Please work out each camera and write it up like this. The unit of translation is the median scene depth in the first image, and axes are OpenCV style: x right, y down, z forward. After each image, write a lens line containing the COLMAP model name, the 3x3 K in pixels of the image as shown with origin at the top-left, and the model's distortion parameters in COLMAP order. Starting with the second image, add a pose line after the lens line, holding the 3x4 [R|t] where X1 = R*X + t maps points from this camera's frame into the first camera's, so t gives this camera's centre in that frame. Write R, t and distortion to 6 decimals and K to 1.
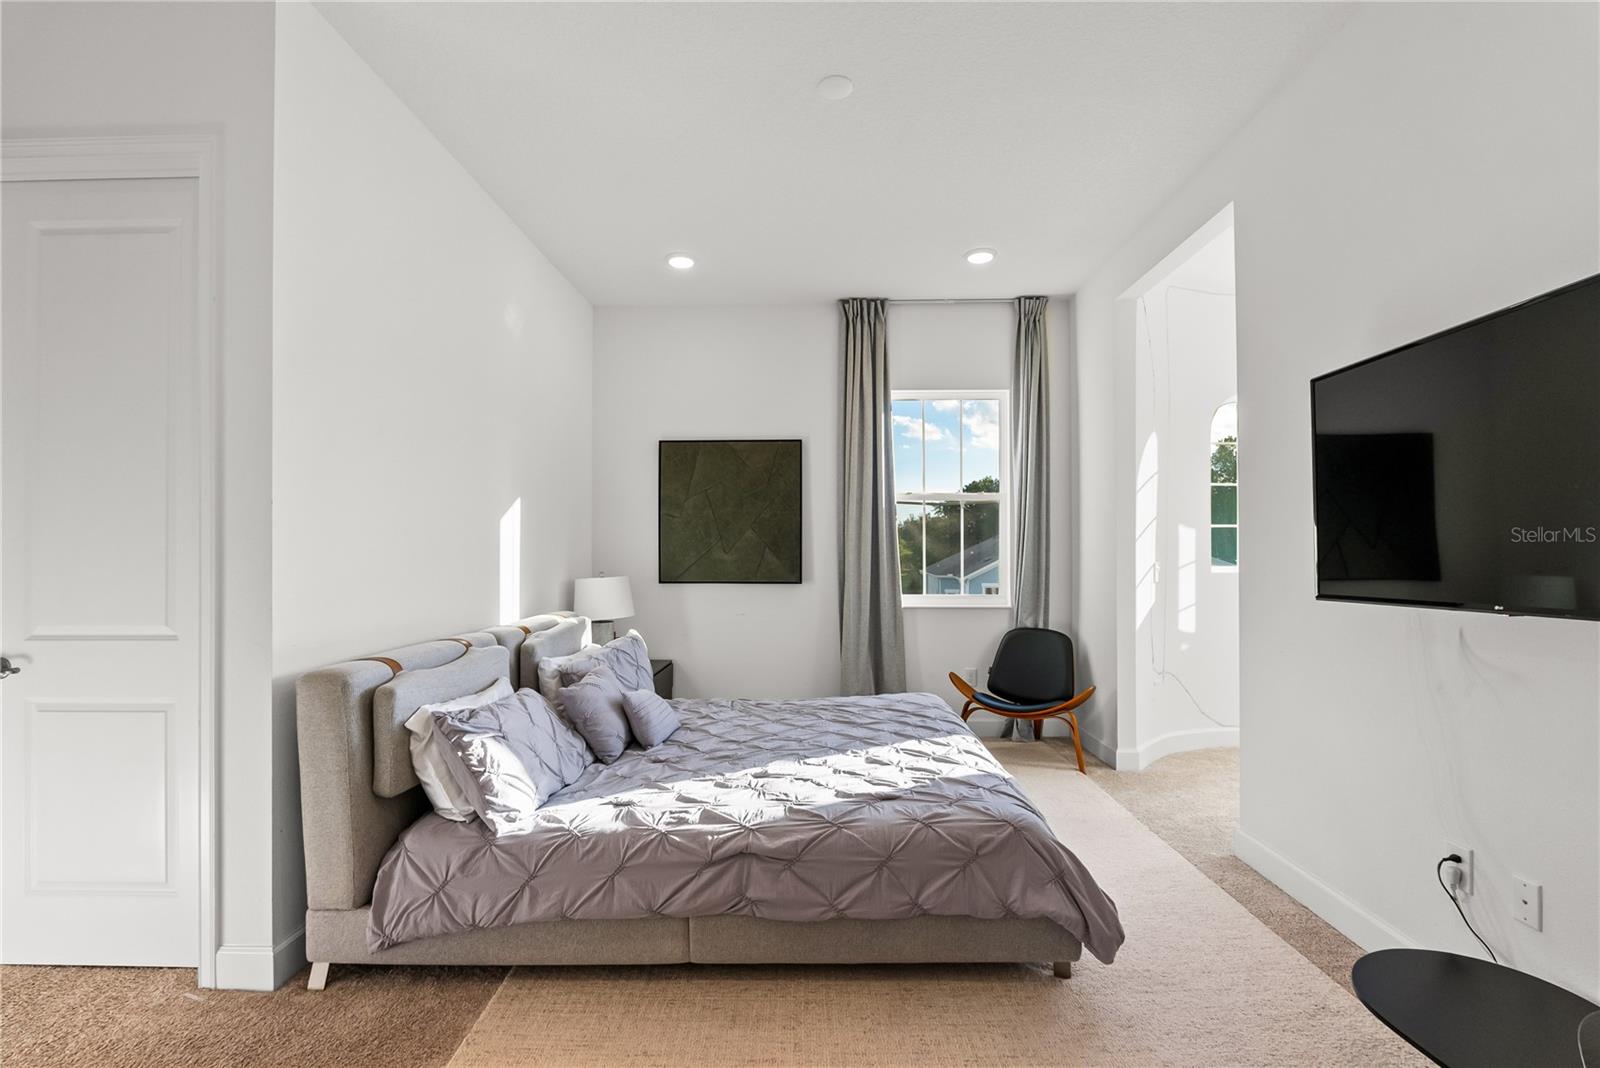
lens RADIAL K [[700.1, 0, 803.3], [0, 700.1, 554.1], [0, 0, 1]] dist [-0.019123, 0.000054]
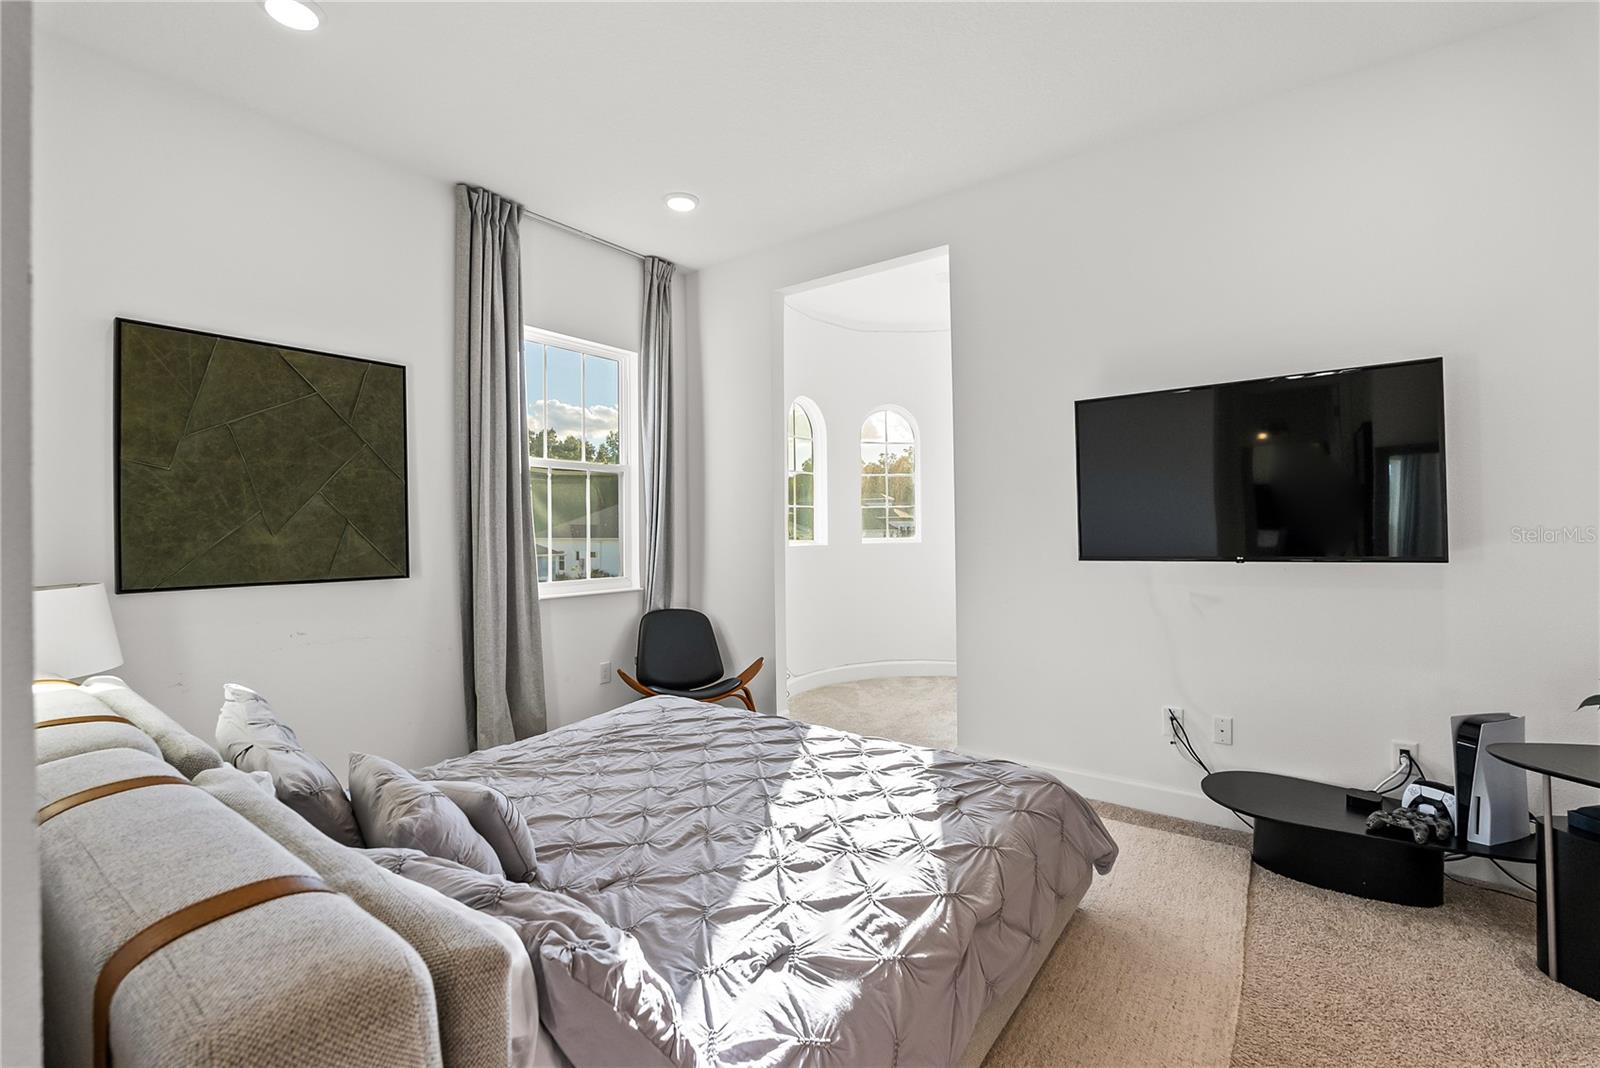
lens RADIAL K [[696.9, 0, 802.4], [0, 696.9, 528.9], [0, 0, 1]] dist [-0.004545, 0.000324]
pose [[0.583625, -0.004242, 0.812012, -0.332551], [0.009176, 0.999957, -0.001371, -0.000642], [-0.811971, 0.008251, 0.583639, 0.295073]]
